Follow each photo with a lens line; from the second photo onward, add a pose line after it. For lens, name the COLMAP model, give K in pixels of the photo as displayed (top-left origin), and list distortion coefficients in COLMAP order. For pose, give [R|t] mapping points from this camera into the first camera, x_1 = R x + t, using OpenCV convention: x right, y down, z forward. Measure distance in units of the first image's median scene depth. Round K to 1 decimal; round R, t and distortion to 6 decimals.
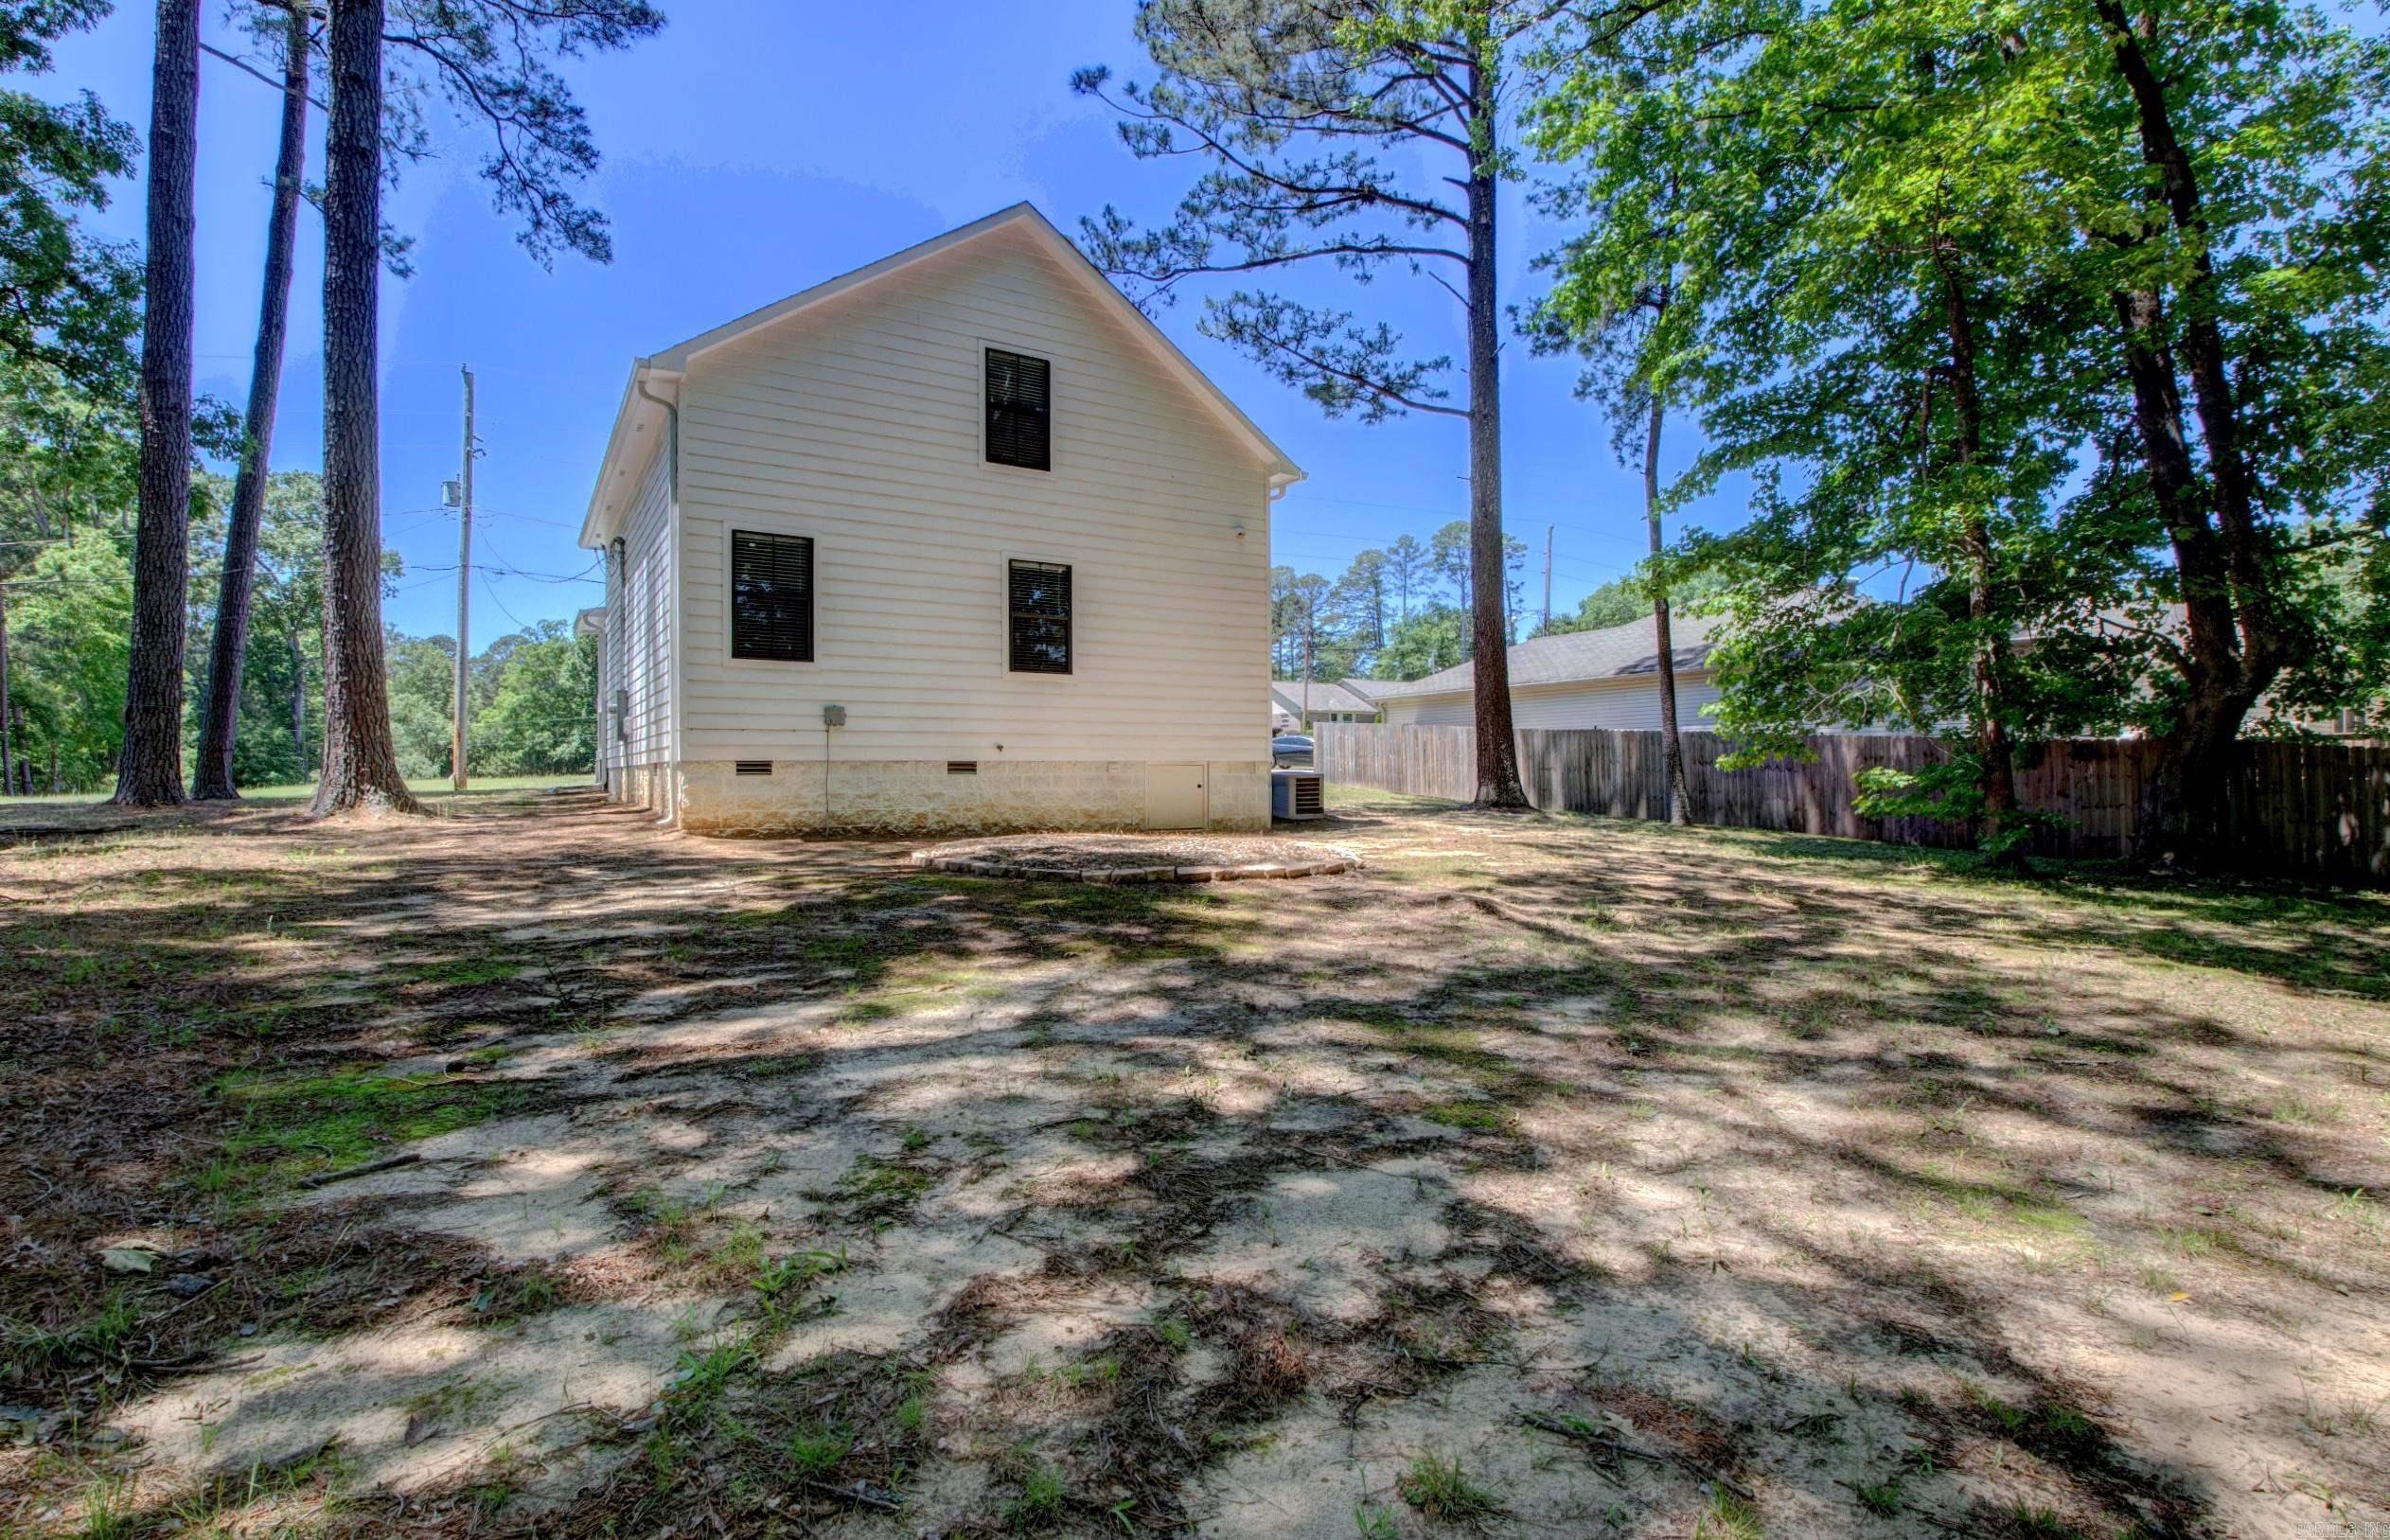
lens RADIAL K [[1100.8, 0, 1180.9], [0, 1100.8, 765.1], [0, 0, 1]] dist [0.003984, -0.016461]
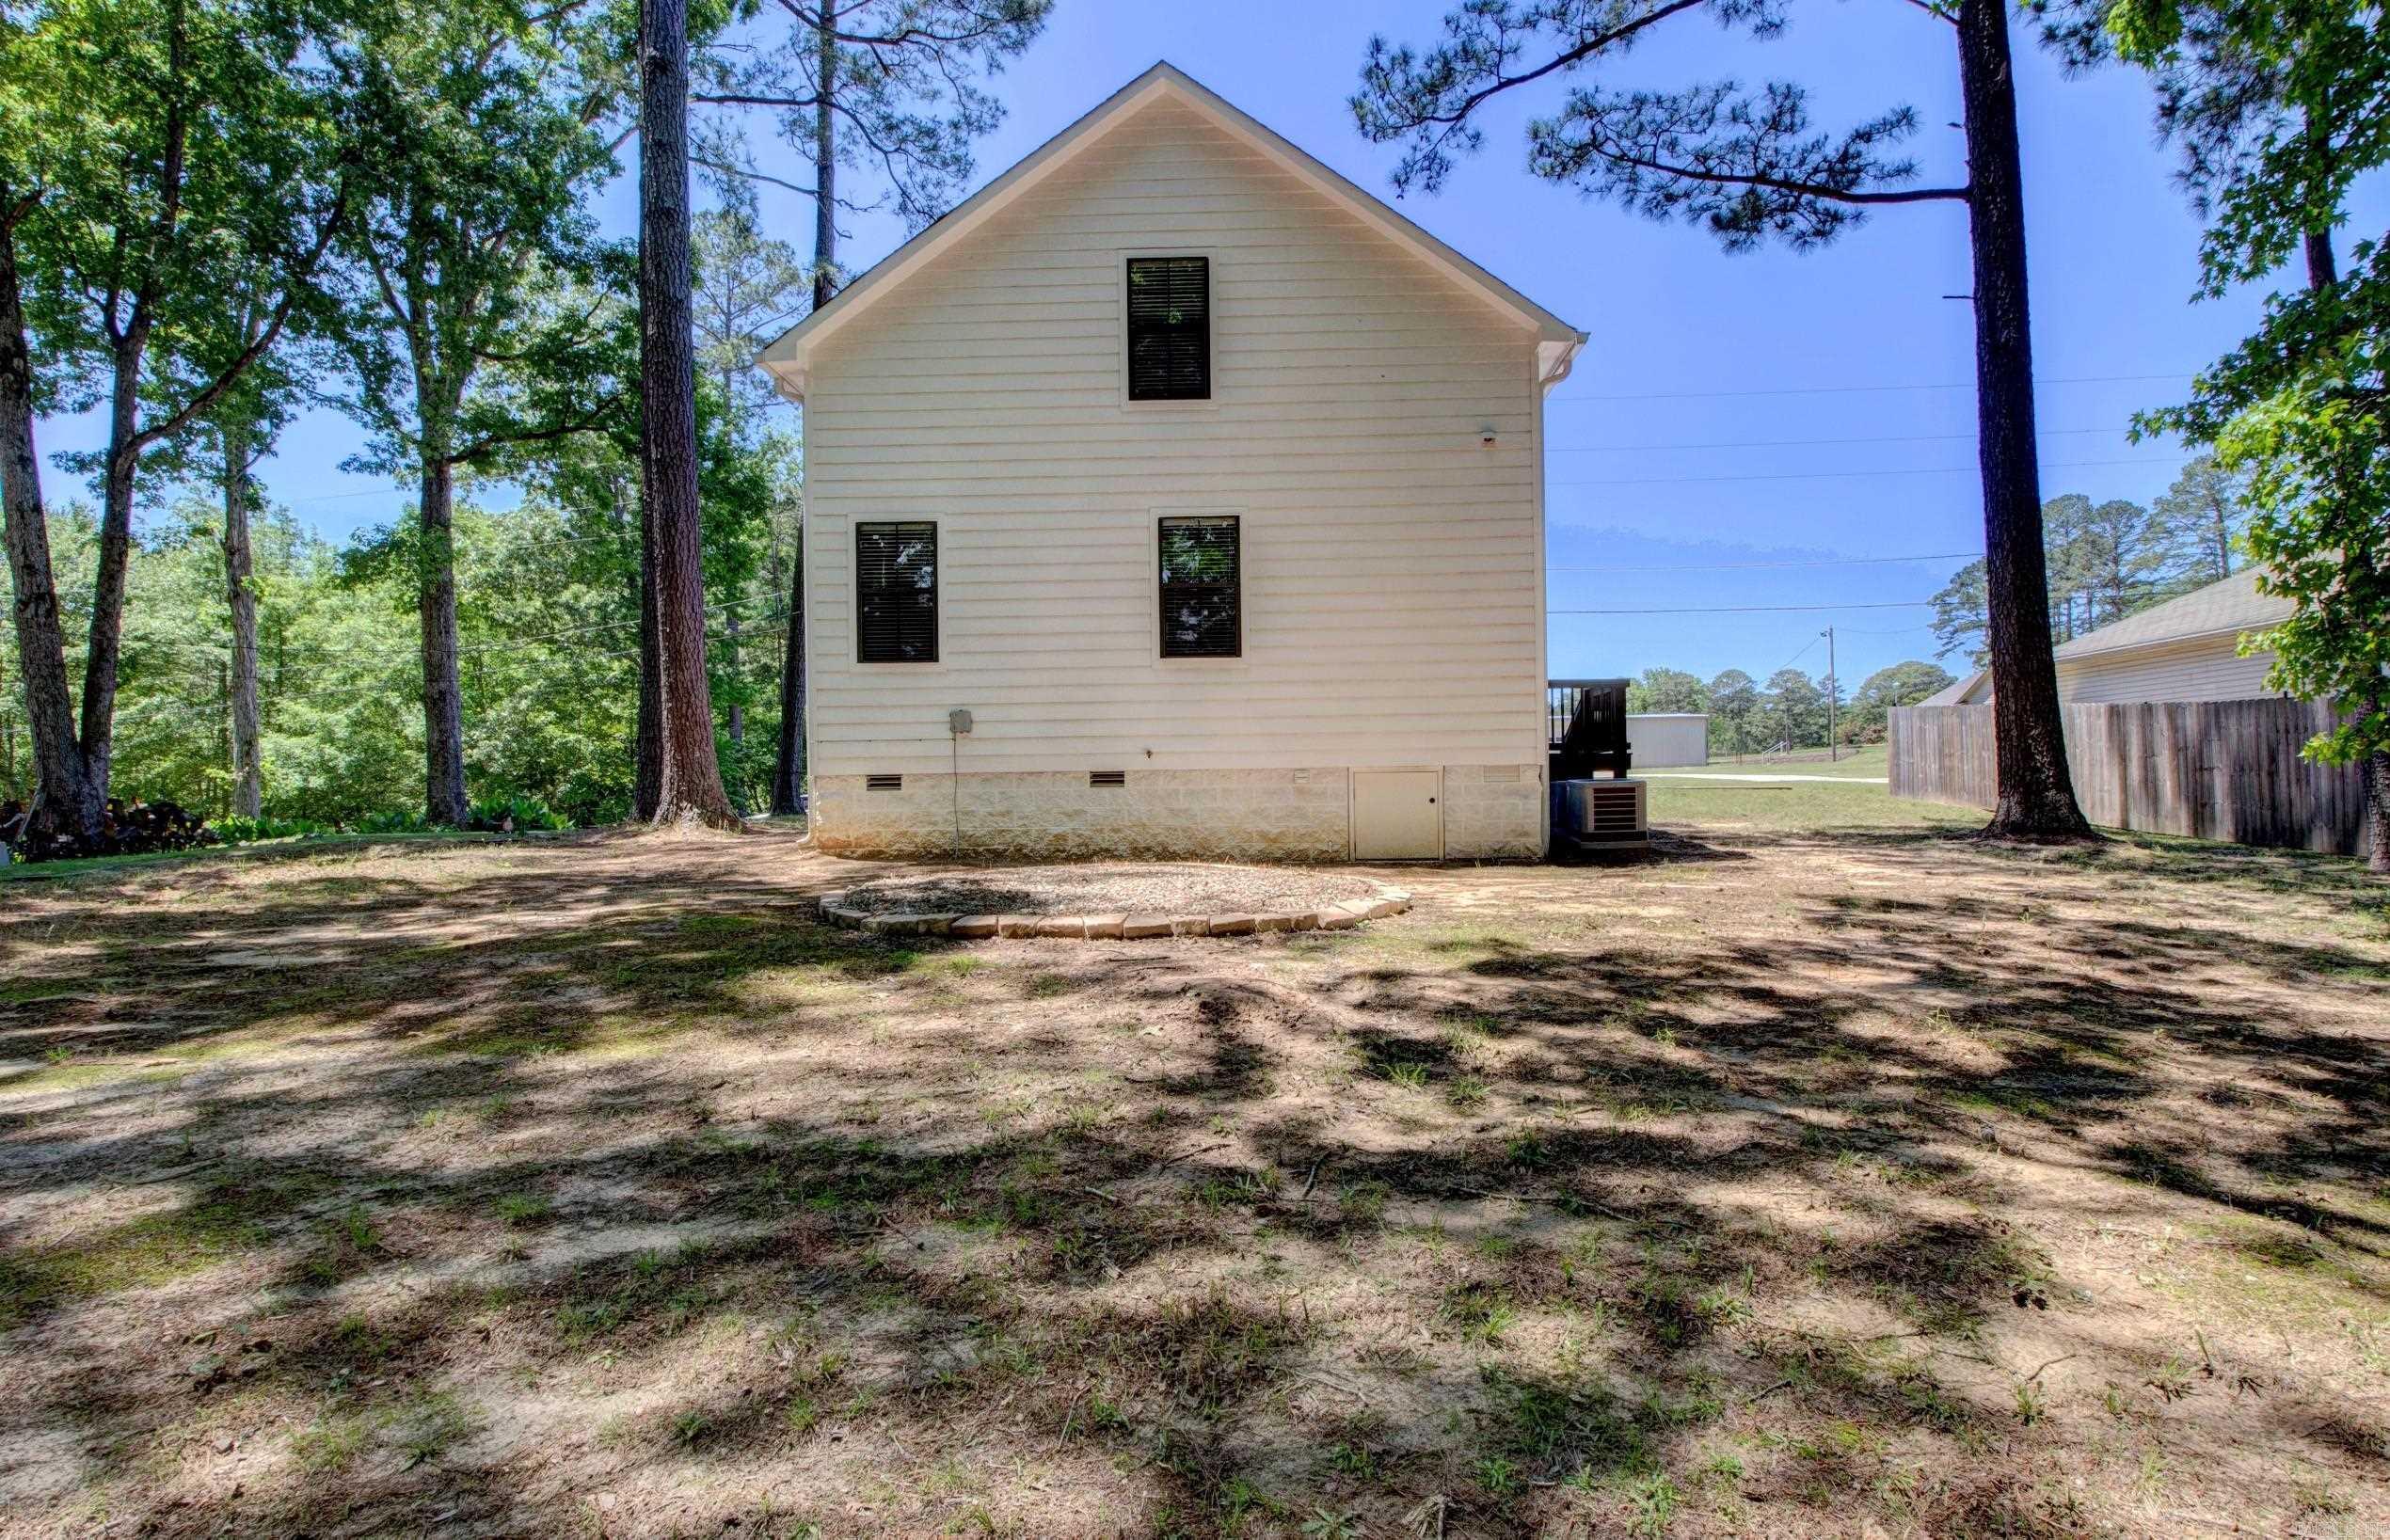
lens RADIAL K [[1228.7, 0, 1199.0], [0, 1228.7, 803.7], [0, 0, 1]] dist [-0.000224, -0.027222]
pose [[0.845892, -0.003727, -0.533341, 0.337417], [0.013593, 0.999801, 0.014572, 0.008043], [0.533180, -0.019576, 0.845775, 0.251650]]
